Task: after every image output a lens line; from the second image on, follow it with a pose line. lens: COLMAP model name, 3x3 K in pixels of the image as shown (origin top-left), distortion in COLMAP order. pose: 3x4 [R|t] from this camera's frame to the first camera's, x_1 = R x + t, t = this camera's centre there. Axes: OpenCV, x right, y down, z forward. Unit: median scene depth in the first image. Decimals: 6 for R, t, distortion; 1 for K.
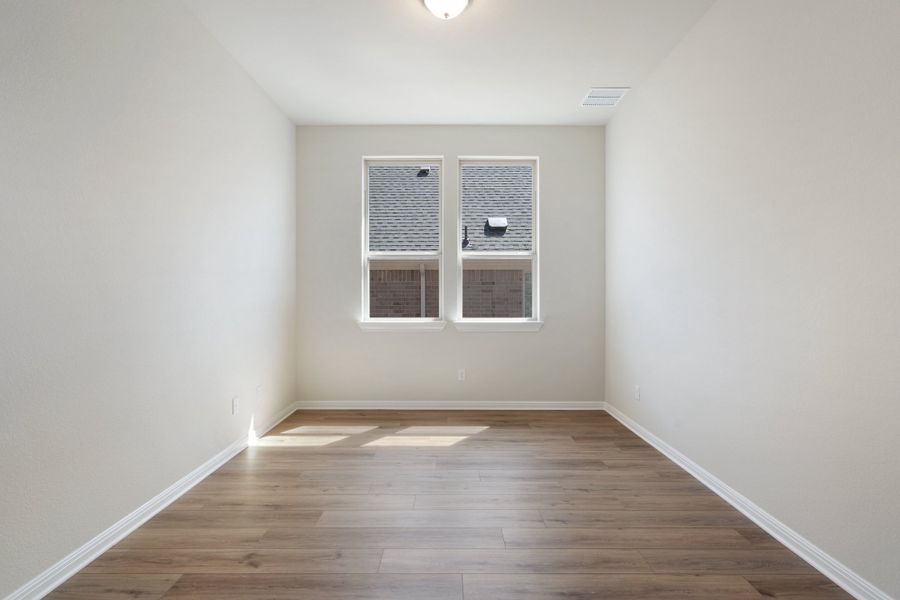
lens RADIAL K [[417.5, 0, 452.2], [0, 417.5, 296.7], [0, 0, 1]] dist [-0.005051, 0.000099]
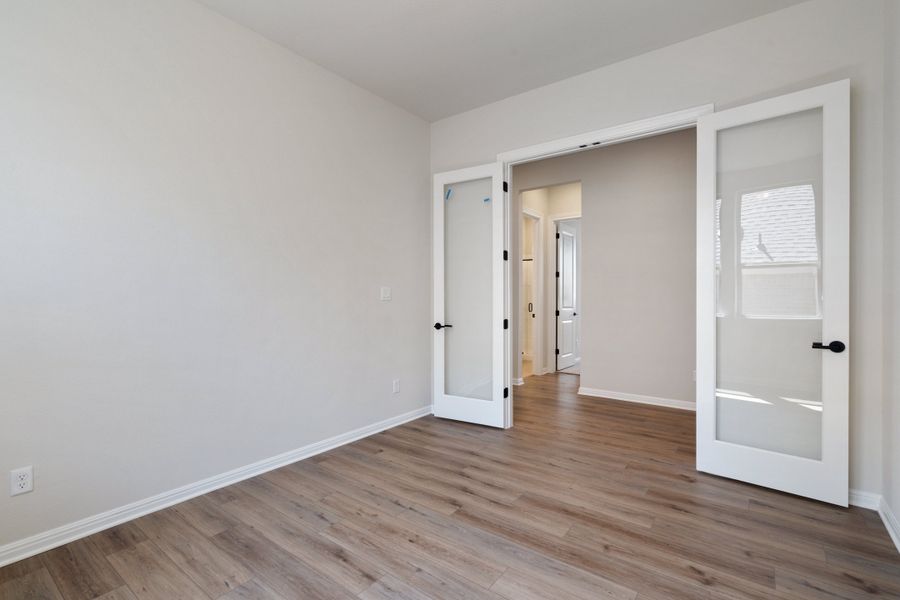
lens RADIAL K [[417.5, 0, 449.8], [0, 417.5, 297.5], [0, 0, 1]] dist [-0.005051, 0.000099]
pose [[-0.797004, 0.000264, 0.603974, -0.458511], [0.006875, 0.999939, 0.008634, -0.007672], [-0.603935, 0.011033, -0.796957, 1.606018]]
